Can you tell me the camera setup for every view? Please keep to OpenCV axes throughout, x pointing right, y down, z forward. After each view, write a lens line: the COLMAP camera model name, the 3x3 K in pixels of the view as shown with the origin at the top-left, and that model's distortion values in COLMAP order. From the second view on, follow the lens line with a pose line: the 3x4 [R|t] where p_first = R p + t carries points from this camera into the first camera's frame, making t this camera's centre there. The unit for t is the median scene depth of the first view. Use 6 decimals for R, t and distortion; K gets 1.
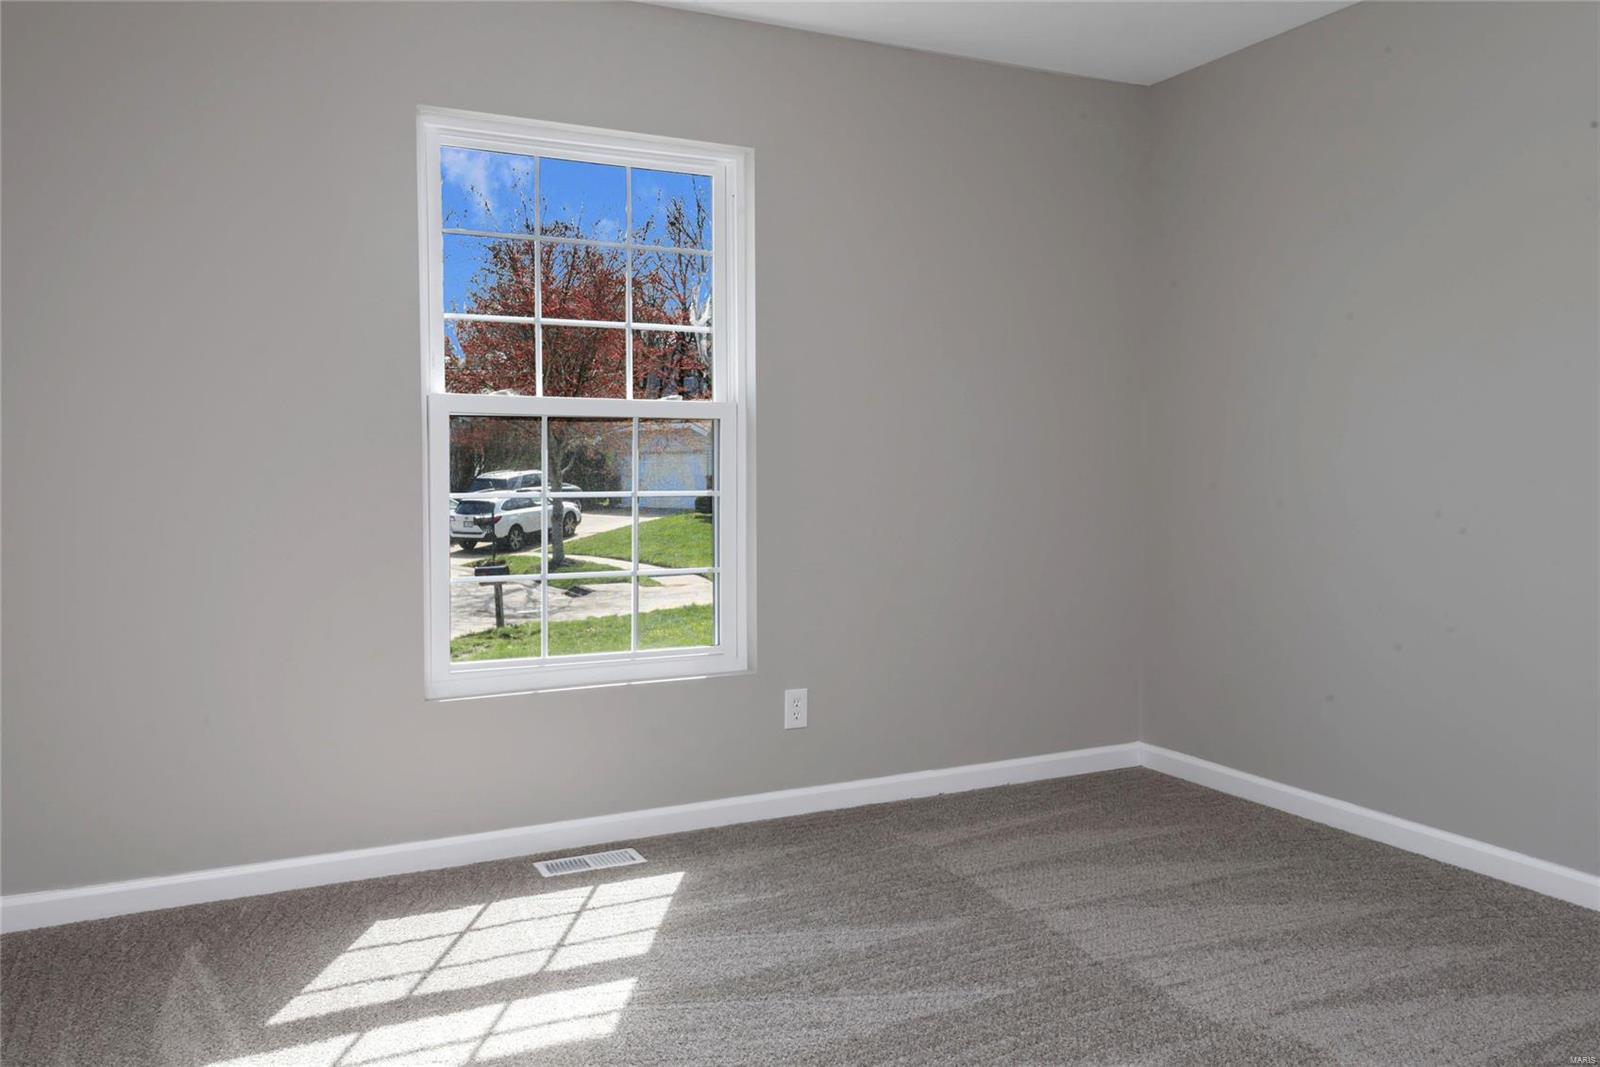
lens RADIAL K [[1231.1, 0, 800.0], [0, 1231.1, 533.5], [0, 0, 1]] dist [0.038265, -0.002076]
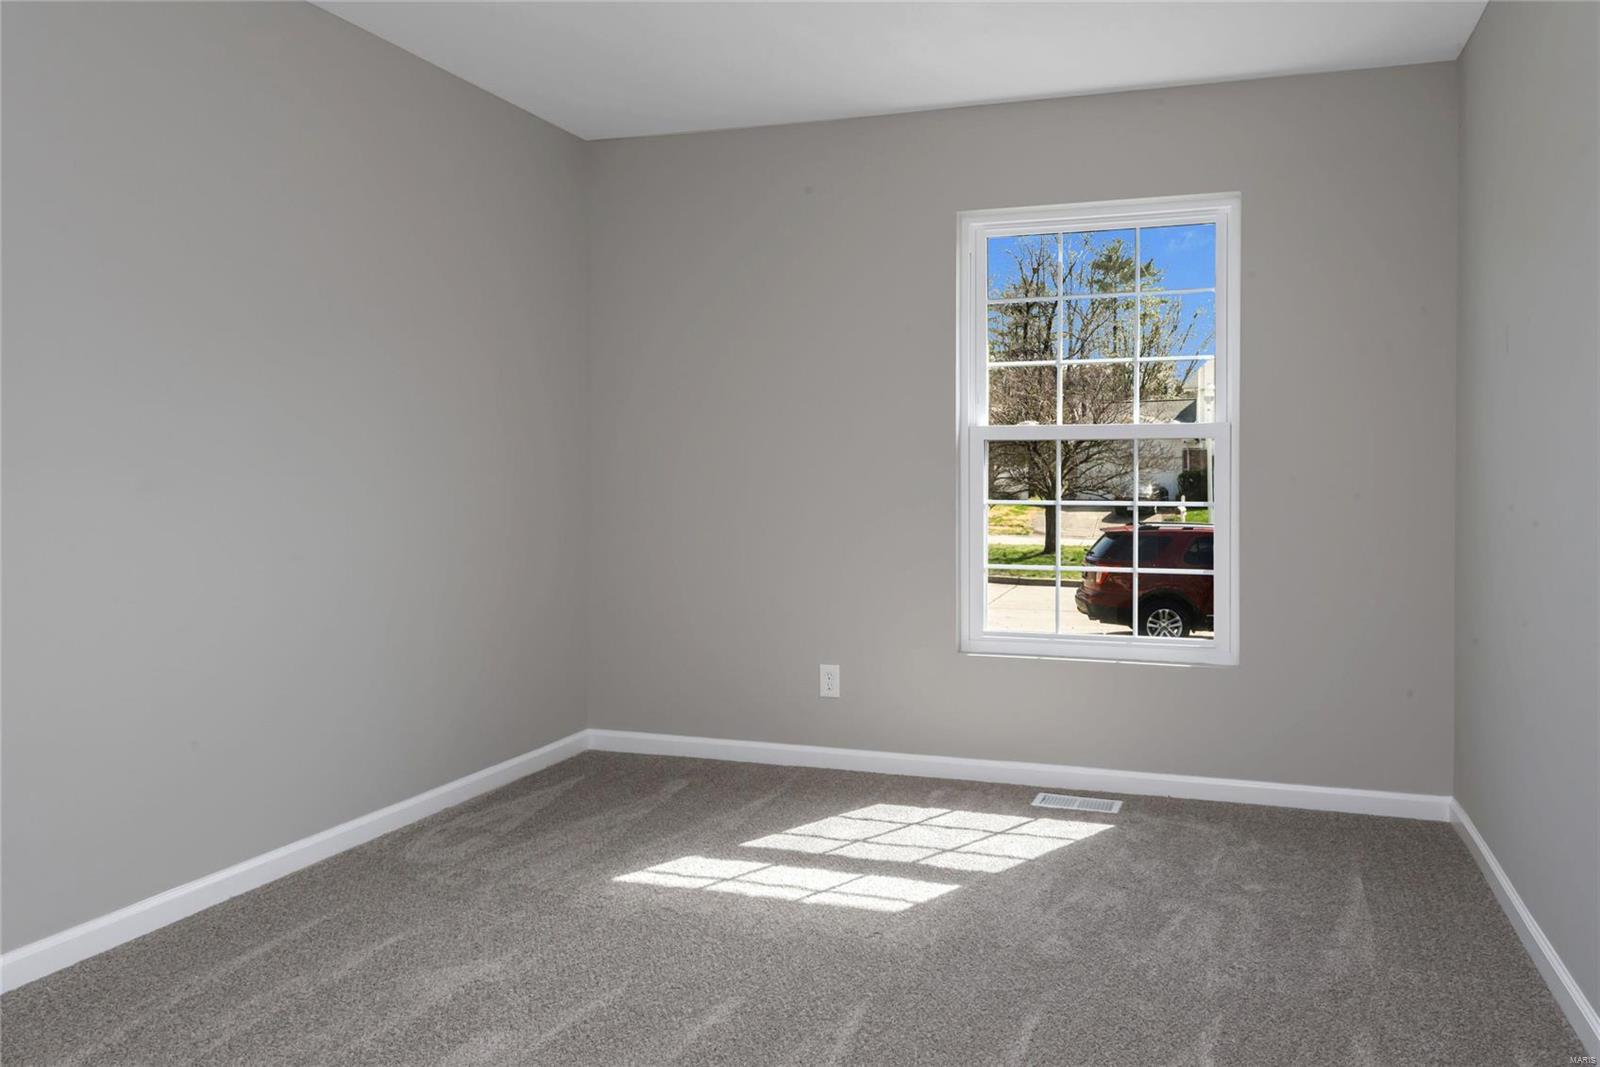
lens RADIAL K [[950.6, 0, 800.0], [0, 950.6, 533.5], [0, 0, 1]] dist [-0.001287, -0.000139]
pose [[0.740674, 0.045011, -0.670355, 0.299477], [-0.041211, 0.998918, 0.021539, -0.012210], [0.670600, 0.011673, 0.741728, 0.134867]]
